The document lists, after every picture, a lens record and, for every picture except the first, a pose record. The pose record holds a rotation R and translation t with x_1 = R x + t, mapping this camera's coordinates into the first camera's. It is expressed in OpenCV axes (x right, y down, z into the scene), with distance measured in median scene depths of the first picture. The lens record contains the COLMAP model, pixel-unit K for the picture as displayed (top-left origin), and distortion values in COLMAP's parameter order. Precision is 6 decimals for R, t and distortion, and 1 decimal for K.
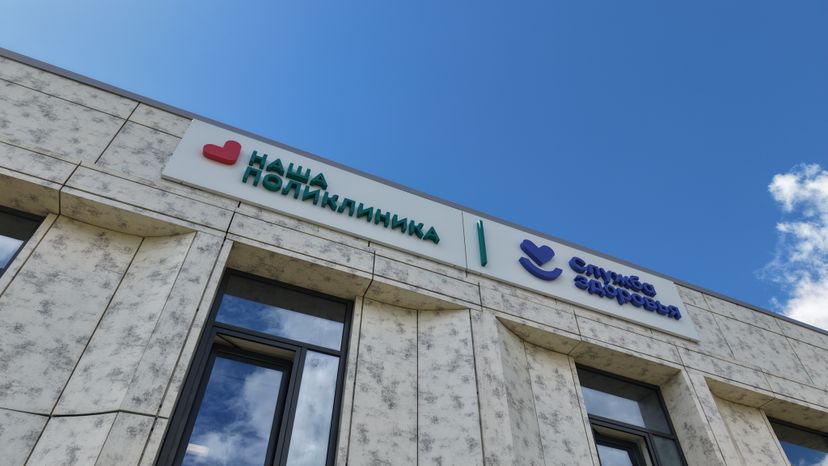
lens RADIAL K [[547.5, 0, 409.7], [0, 547.5, 230.6], [0, 0, 1]] dist [0.033438, -0.037444]
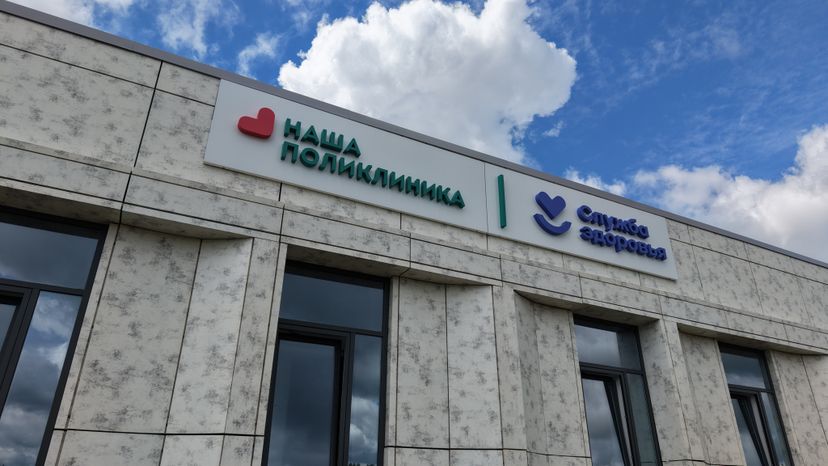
lens RADIAL K [[547.5, 0, 408.3], [0, 547.5, 228.9], [0, 0, 1]] dist [0.033438, -0.037444]
pose [[0.997353, 0.031211, 0.065671, -0.140729], [-0.052974, 0.930575, 0.362249, -0.366077], [-0.049806, -0.364769, 0.929765, 0.007369]]
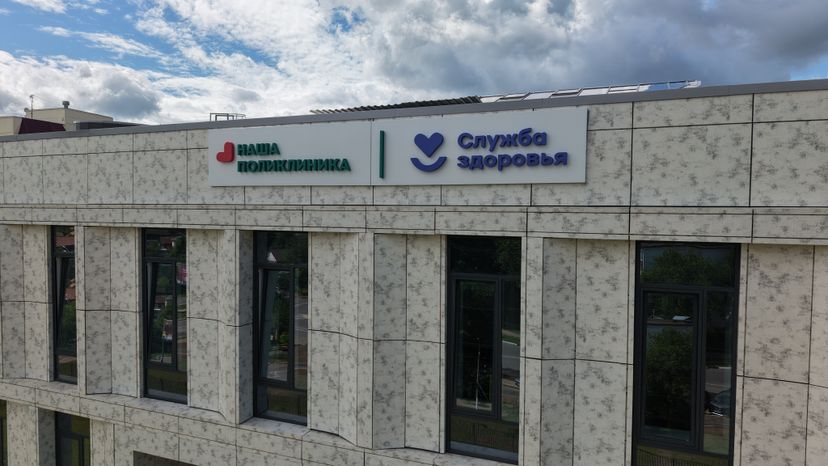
lens RADIAL K [[547.5, 0, 416.5], [0, 547.5, 230.8], [0, 0, 1]] dist [0.033438, -0.037444]
pose [[0.703171, 0.020032, -0.710738, 1.381189], [0.524009, 0.661043, 0.537062, -0.636500], [0.480587, -0.750080, 0.454330, 0.363645]]
